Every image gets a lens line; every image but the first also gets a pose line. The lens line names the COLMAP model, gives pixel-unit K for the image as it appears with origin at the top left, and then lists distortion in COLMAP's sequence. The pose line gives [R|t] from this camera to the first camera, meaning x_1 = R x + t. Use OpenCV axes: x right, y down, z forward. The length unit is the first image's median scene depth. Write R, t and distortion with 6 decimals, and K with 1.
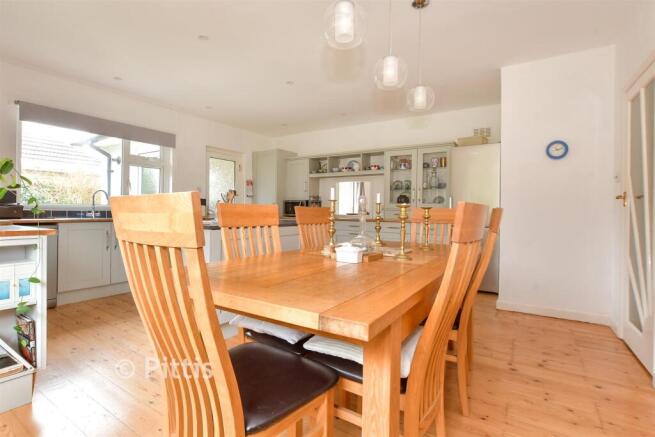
lens RADIAL K [[318.7, 0, 327.2], [0, 318.7, 209.9], [0, 0, 1]] dist [-0.000390, -0.000062]
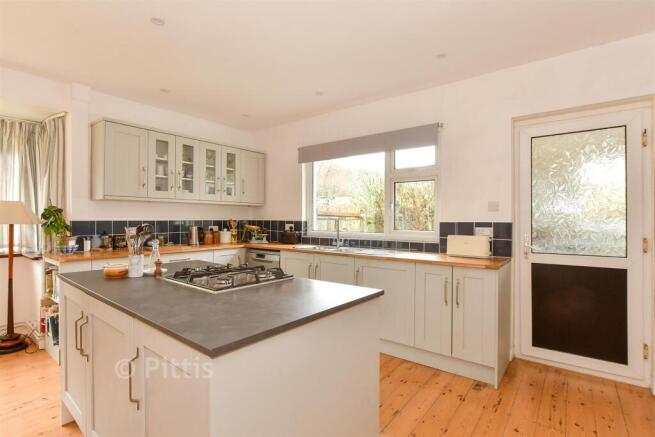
lens RADIAL K [[323.7, 0, 327.5], [0, 323.7, 218.5], [0, 0, 1]] dist [-0.000220, -0.000060]
pose [[-0.108096, 0.001069, -0.994140, 0.231023], [-0.000215, 0.999999, 0.001099, -0.060045], [0.994140, 0.000333, -0.108096, 1.068570]]
